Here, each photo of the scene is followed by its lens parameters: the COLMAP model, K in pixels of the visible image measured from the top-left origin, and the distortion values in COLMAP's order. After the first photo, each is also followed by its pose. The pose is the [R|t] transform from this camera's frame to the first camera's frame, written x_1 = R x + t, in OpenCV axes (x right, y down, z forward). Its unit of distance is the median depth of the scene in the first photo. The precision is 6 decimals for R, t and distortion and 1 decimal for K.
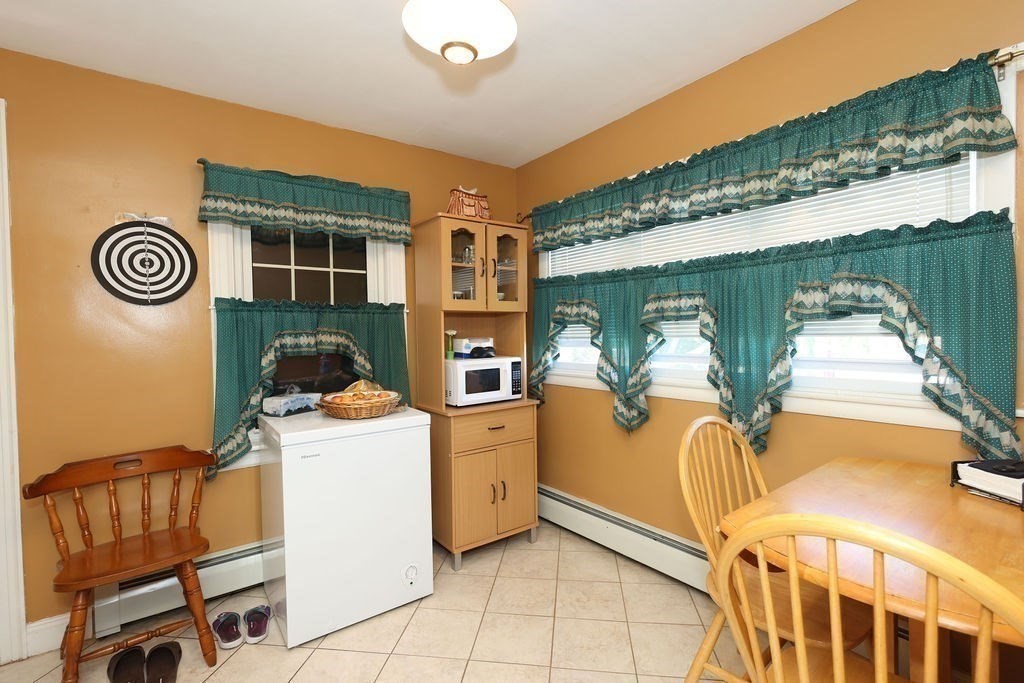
lens RADIAL K [[472.9, 0, 511.3], [0, 472.9, 341.2], [0, 0, 1]] dist [0.001545, 0.001236]
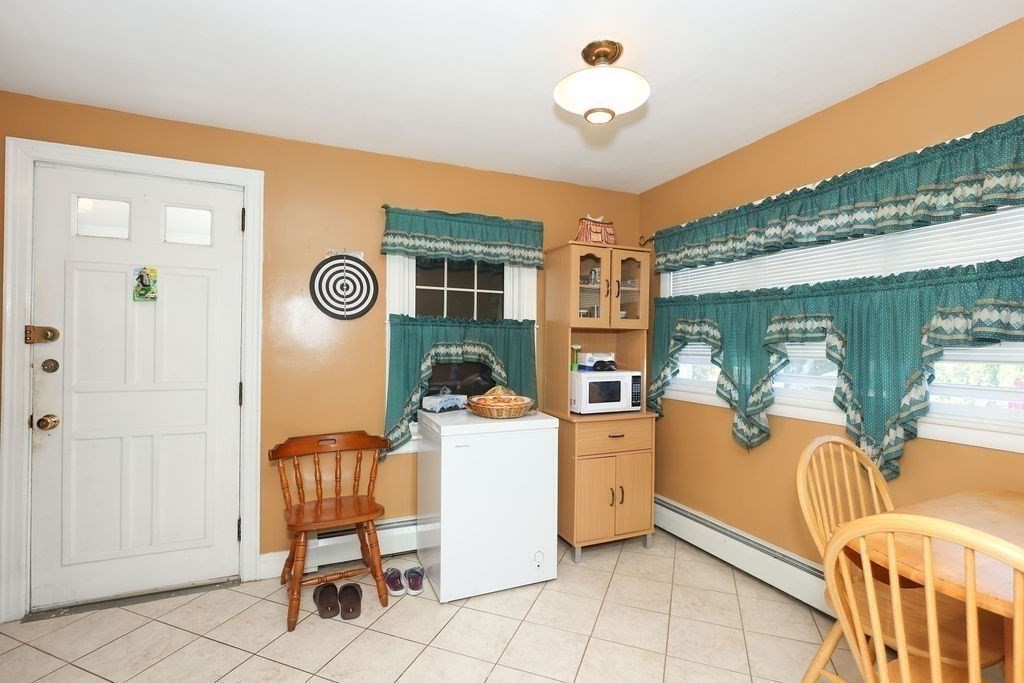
lens RADIAL K [[472.9, 0, 511.3], [0, 472.9, 341.2], [0, 0, 1]] dist [0.001545, 0.001236]
pose [[0.972444, 0.025452, -0.231745, -0.024236], [-0.031224, 0.999286, -0.021273, -0.004294], [0.231038, 0.027922, 0.972544, -0.140370]]
